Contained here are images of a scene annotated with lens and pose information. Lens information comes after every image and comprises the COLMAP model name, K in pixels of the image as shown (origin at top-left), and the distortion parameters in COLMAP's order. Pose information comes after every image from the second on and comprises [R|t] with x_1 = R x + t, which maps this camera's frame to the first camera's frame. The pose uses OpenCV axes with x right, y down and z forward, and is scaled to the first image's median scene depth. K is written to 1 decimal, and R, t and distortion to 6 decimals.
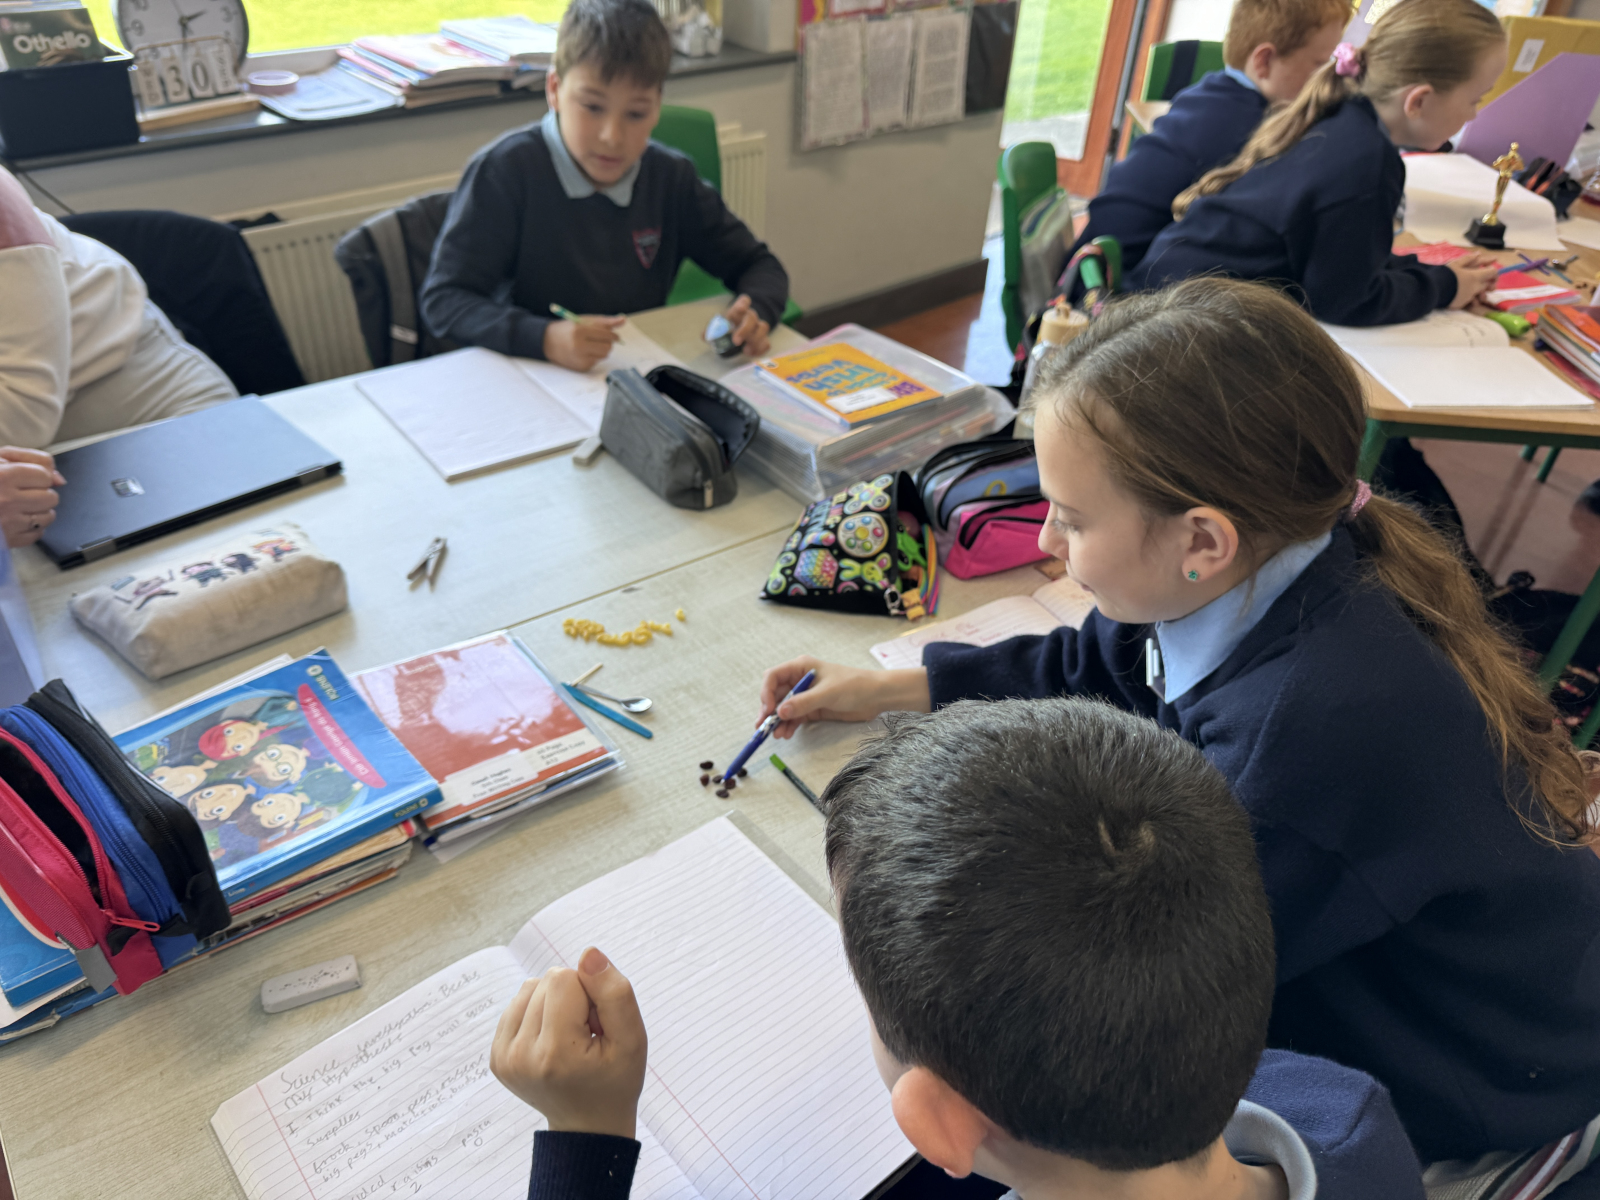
lens RADIAL K [[1164.2, 0, 800.0], [0, 1164.2, 600.0], [0, 0, 1]] dist [0.054431, -0.096628]
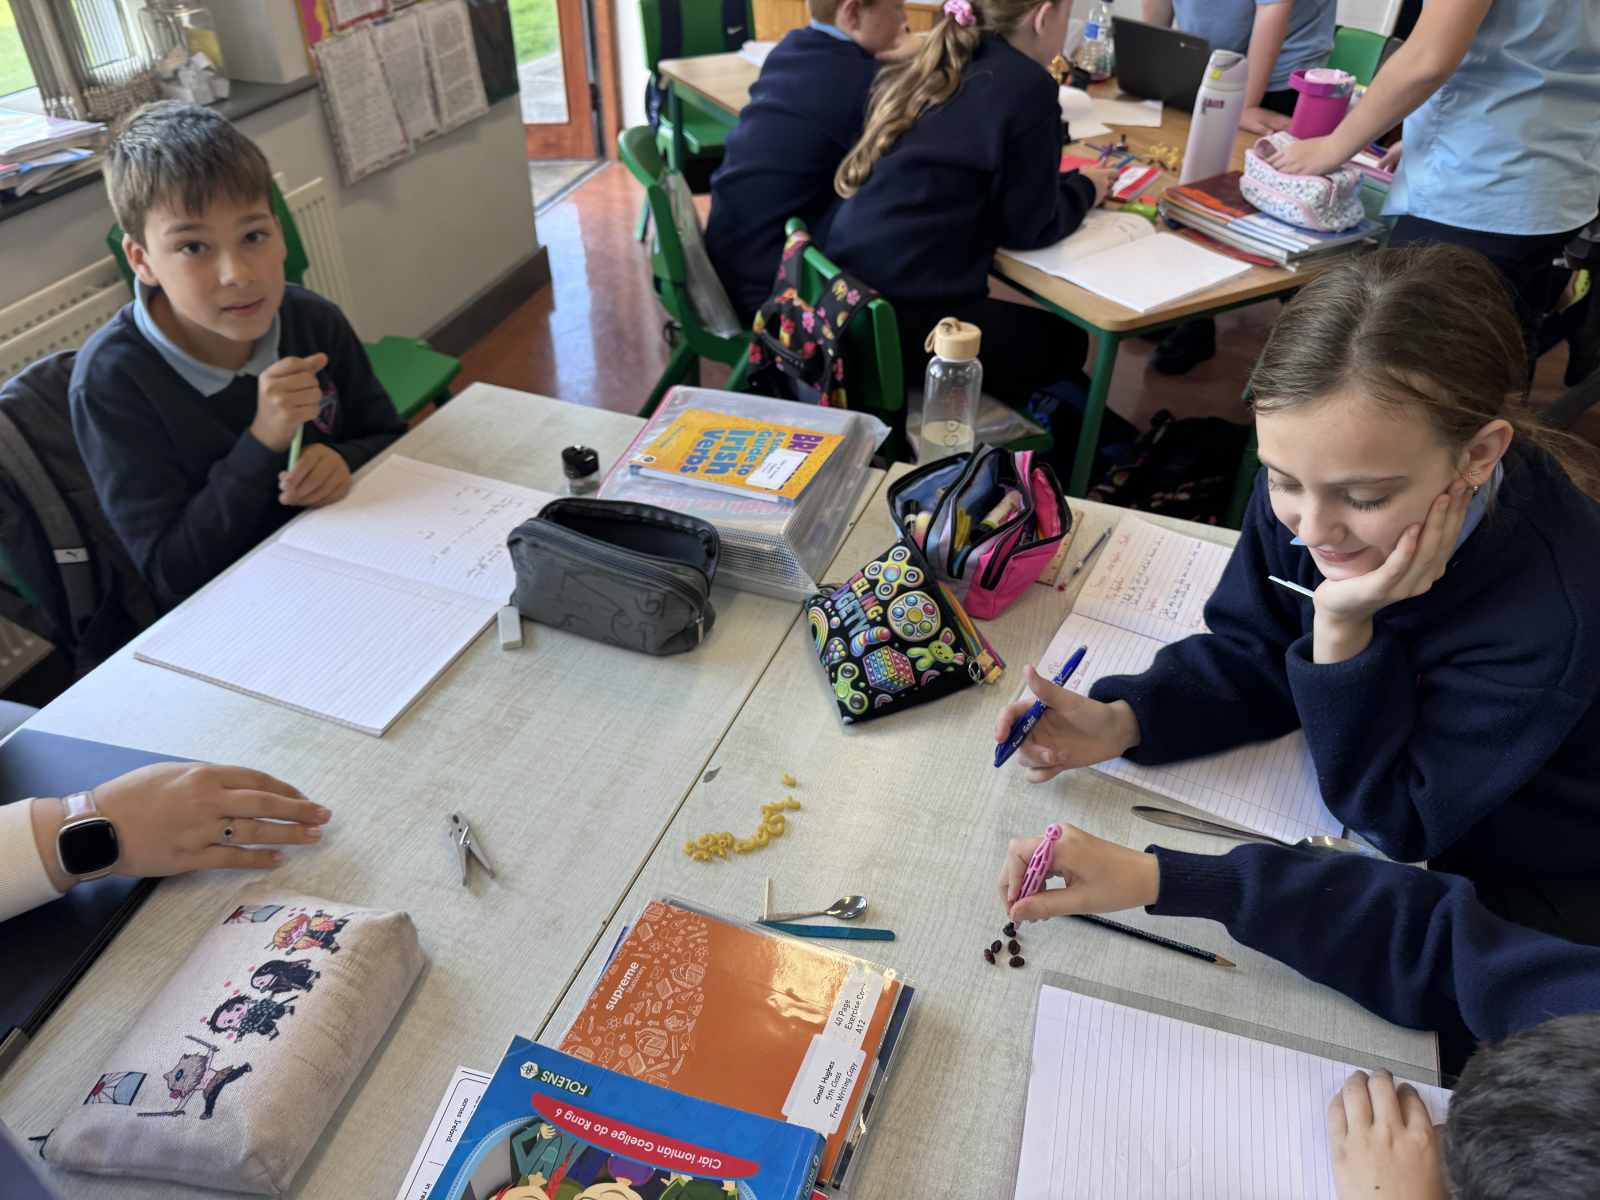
lens RADIAL K [[1171.7, 0, 756.7], [0, 1171.7, 555.0], [0, 0, 1]] dist [0.105756, -0.160830]
pose [[0.848387, -0.342647, 0.403526, -0.356405], [0.334686, 0.937766, 0.092631, -0.198891], [-0.410153, 0.056468, 0.910267, 0.167403]]
